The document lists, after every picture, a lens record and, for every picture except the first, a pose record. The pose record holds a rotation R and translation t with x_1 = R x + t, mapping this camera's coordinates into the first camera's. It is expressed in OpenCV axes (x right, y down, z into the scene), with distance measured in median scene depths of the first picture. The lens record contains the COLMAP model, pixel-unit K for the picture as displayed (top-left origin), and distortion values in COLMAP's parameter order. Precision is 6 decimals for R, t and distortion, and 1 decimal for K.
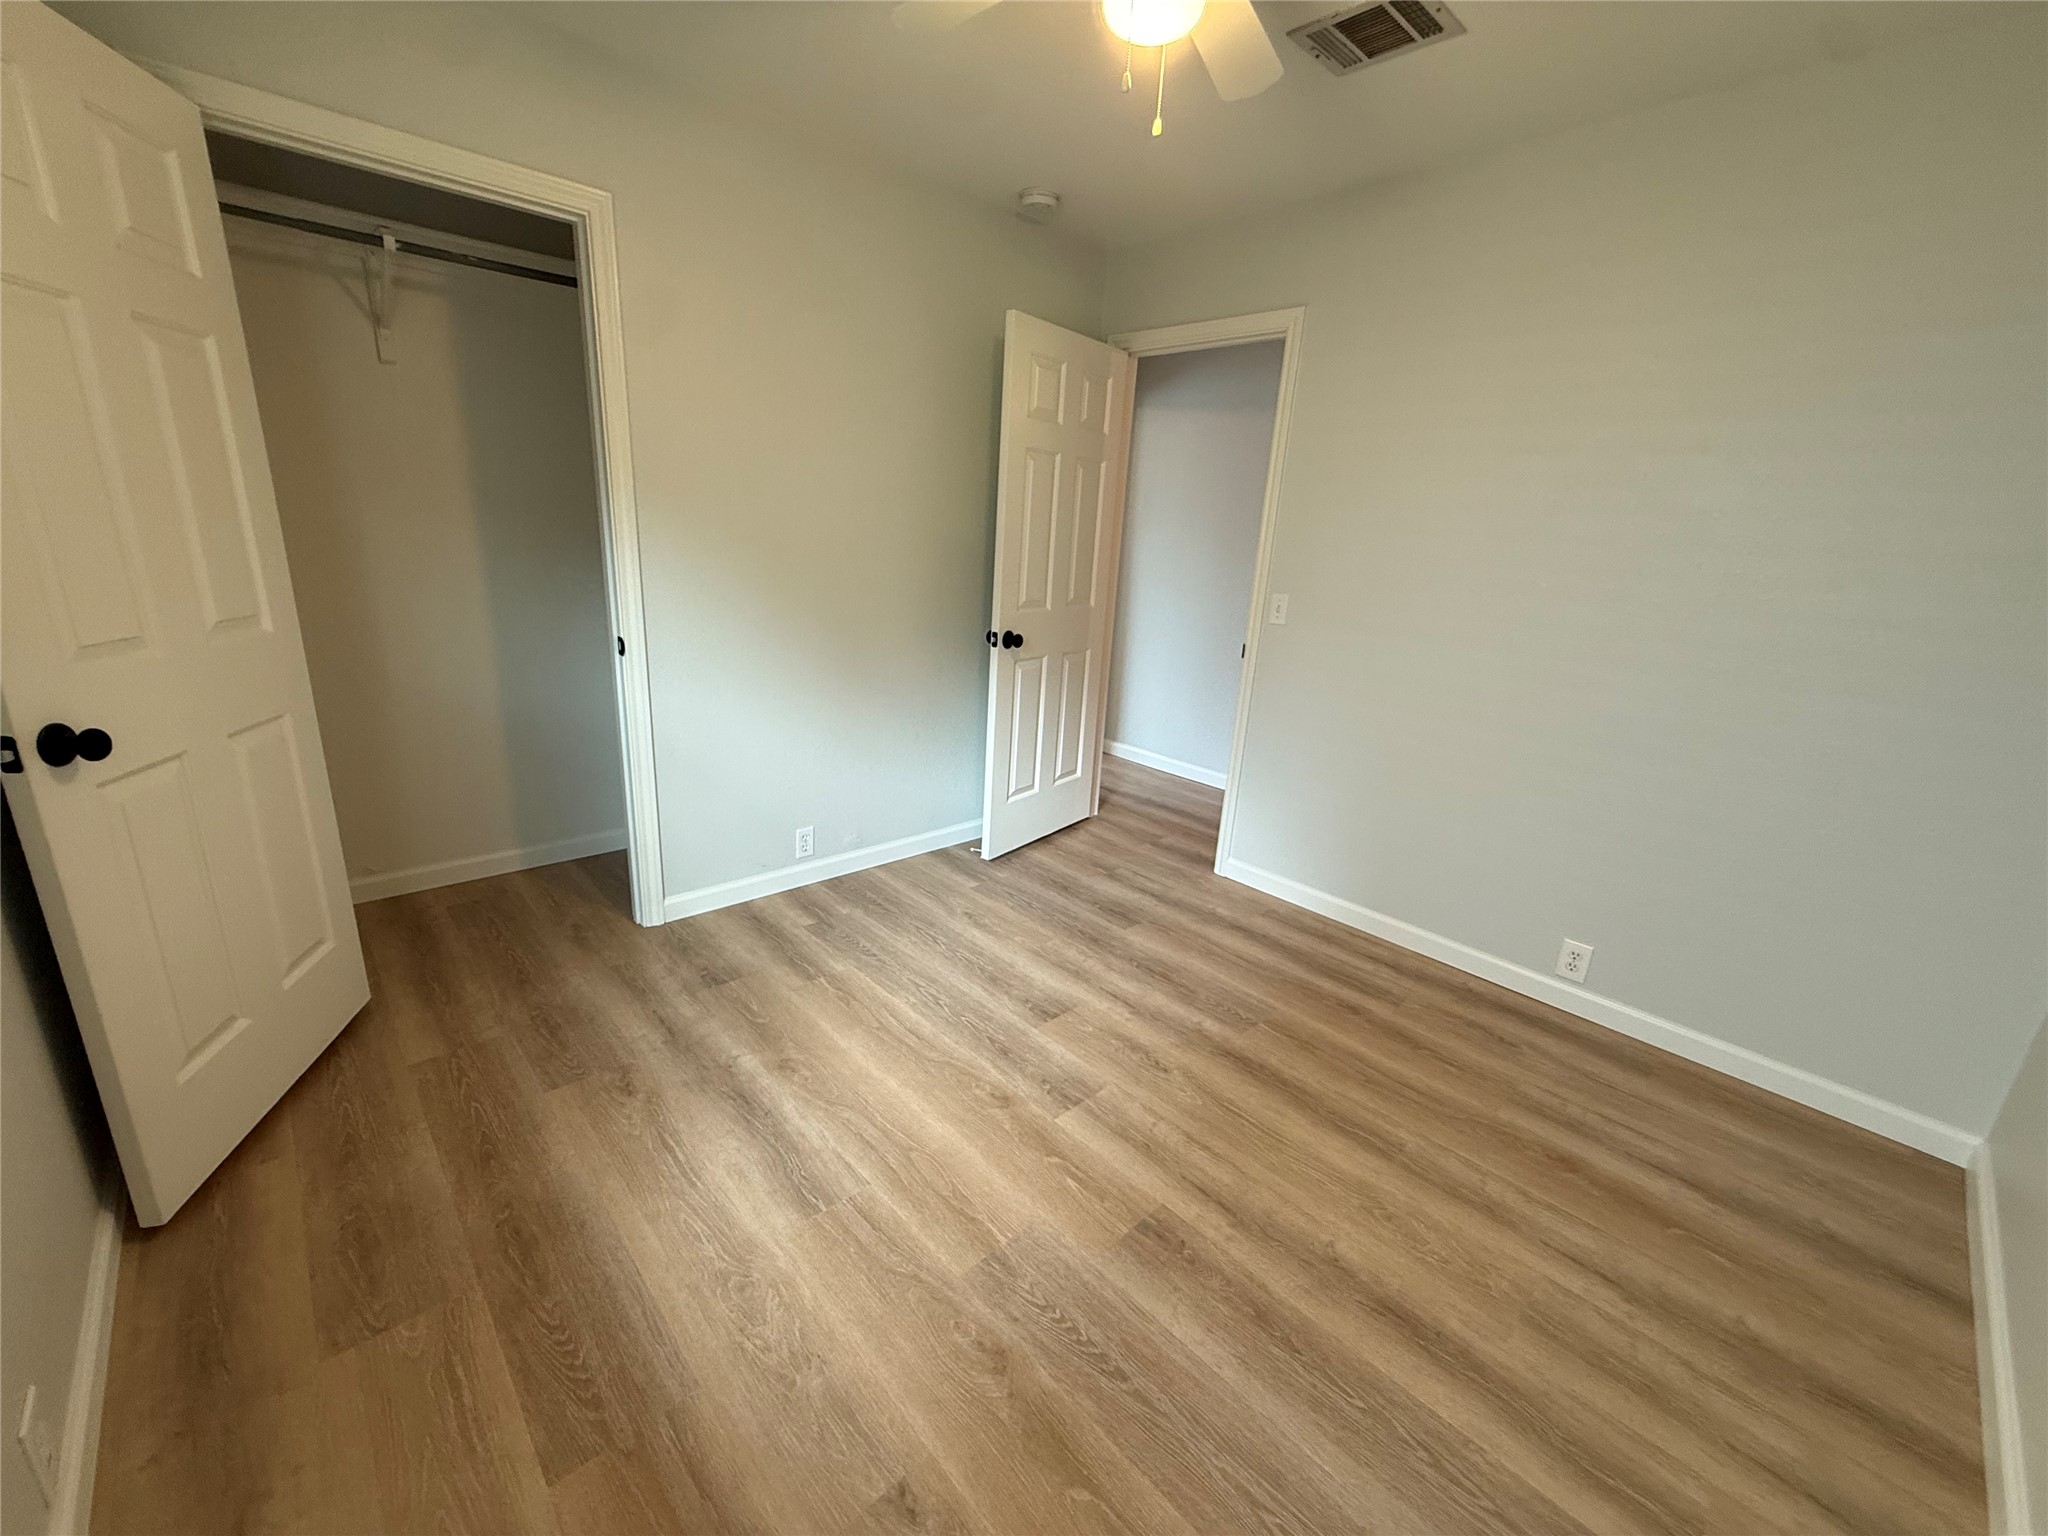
lens RADIAL K [[825.5, 0, 1018.2], [0, 825.5, 769.9], [0, 0, 1]] dist [-0.001950, 0.000311]
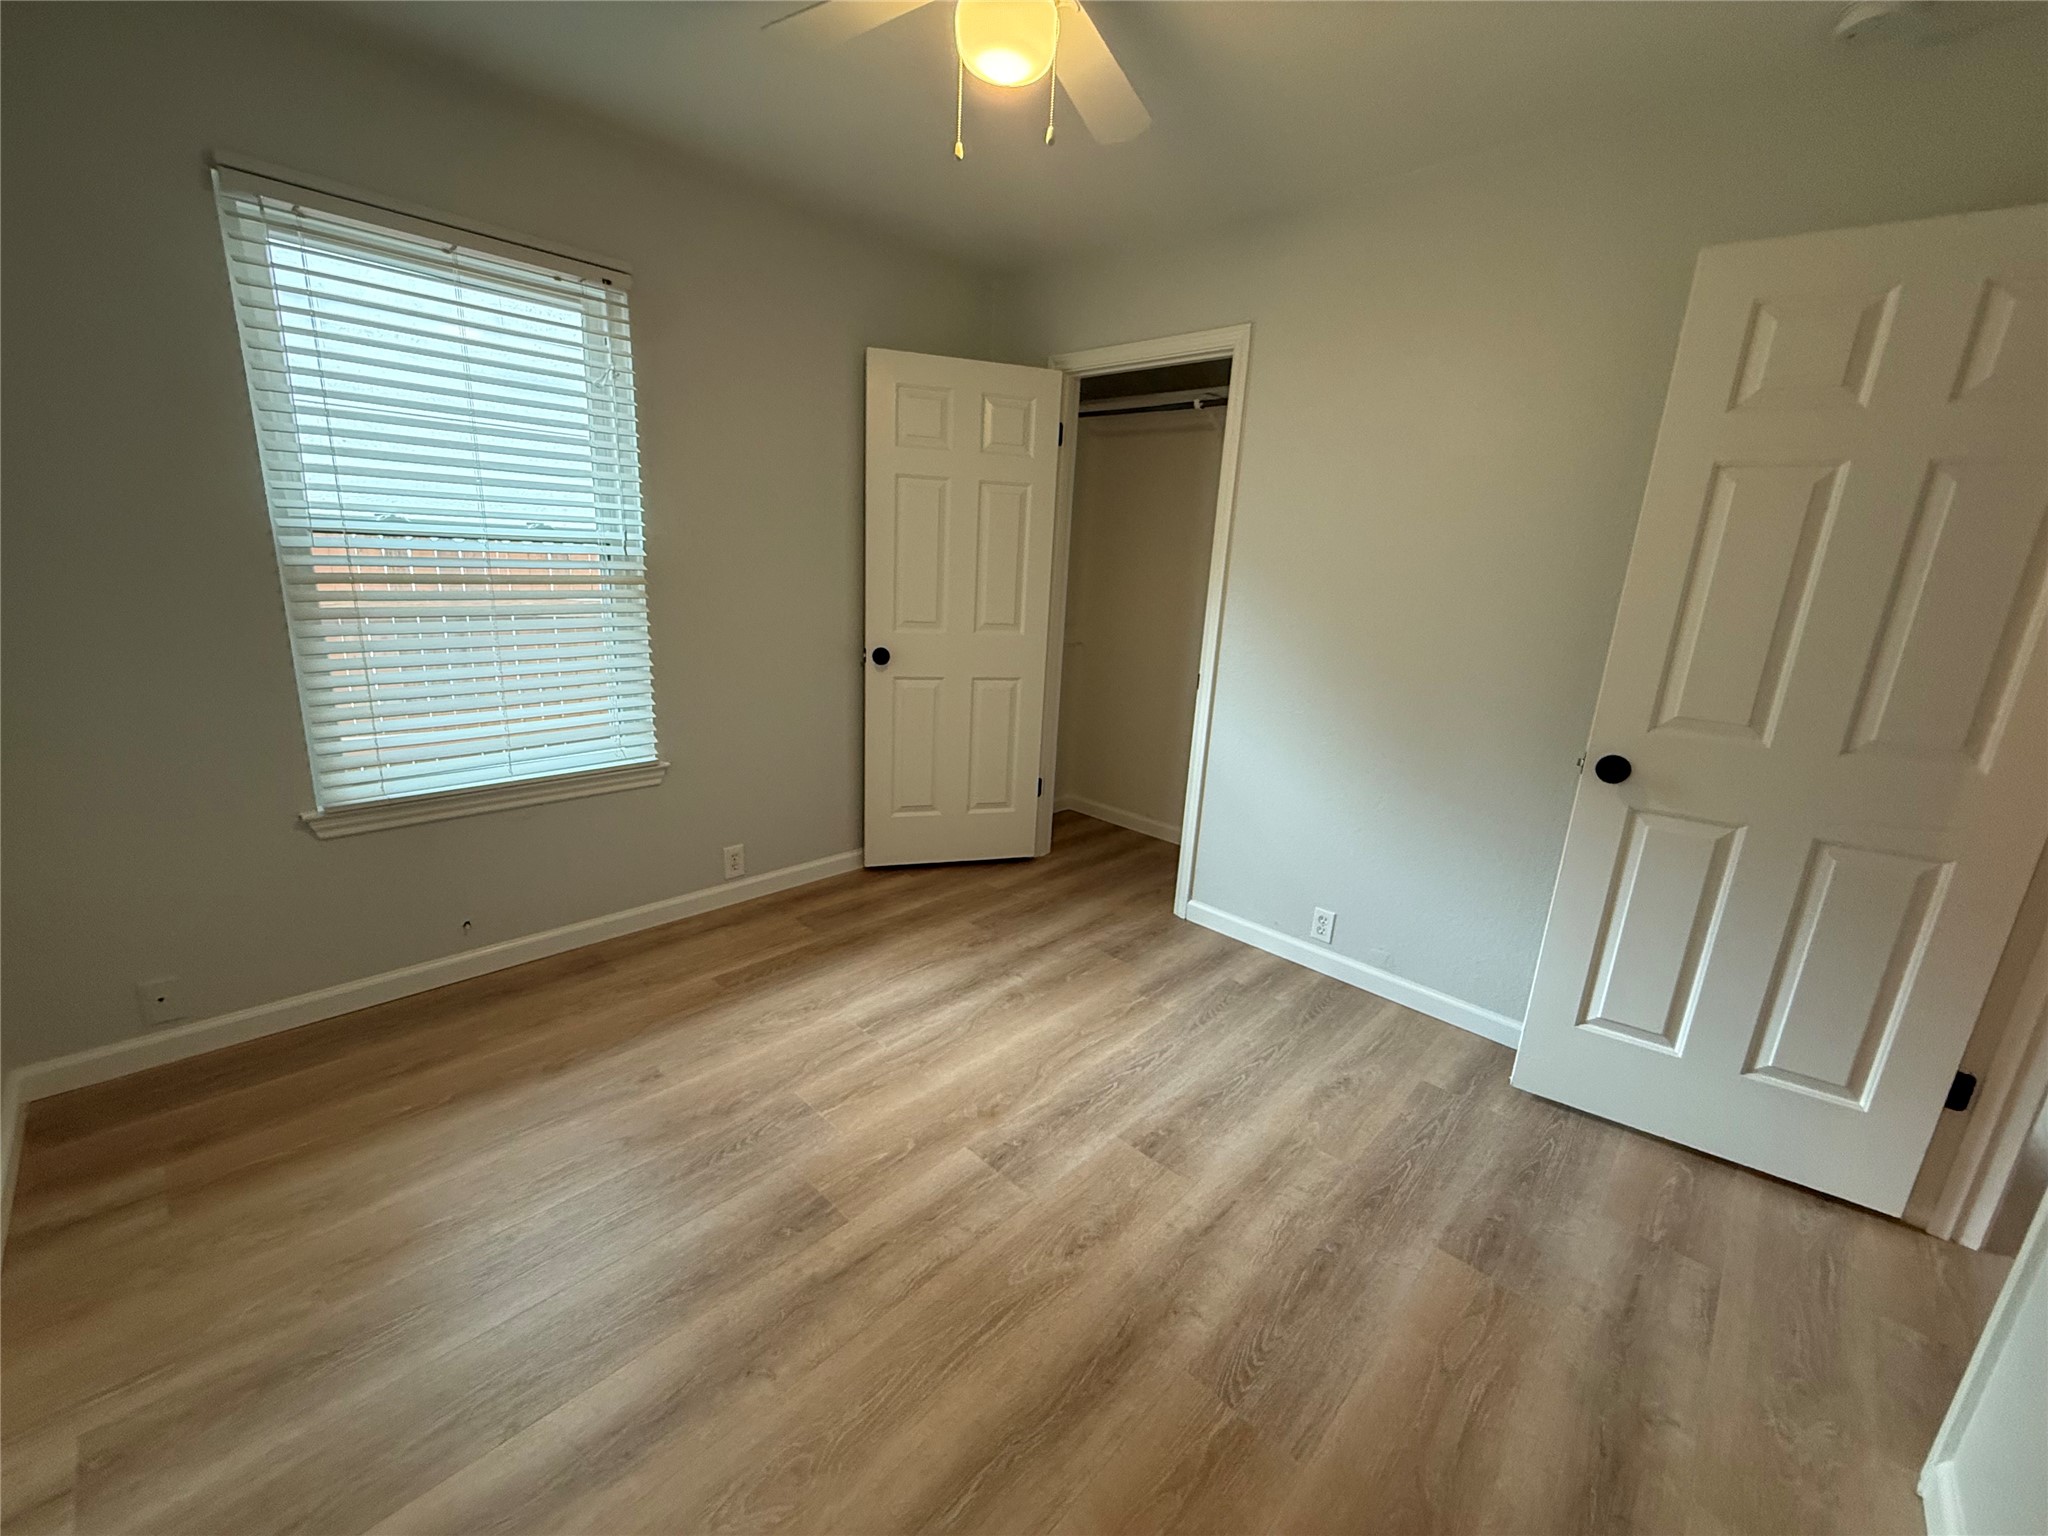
lens RADIAL K [[825.5, 0, 1018.2], [0, 825.5, 769.9], [0, 0, 1]] dist [-0.001950, 0.000311]
pose [[0.050517, 0.199043, -0.978688, 0.822885], [-0.330942, 0.927911, 0.171633, -0.164606], [0.942298, 0.315219, 0.112747, 0.719285]]
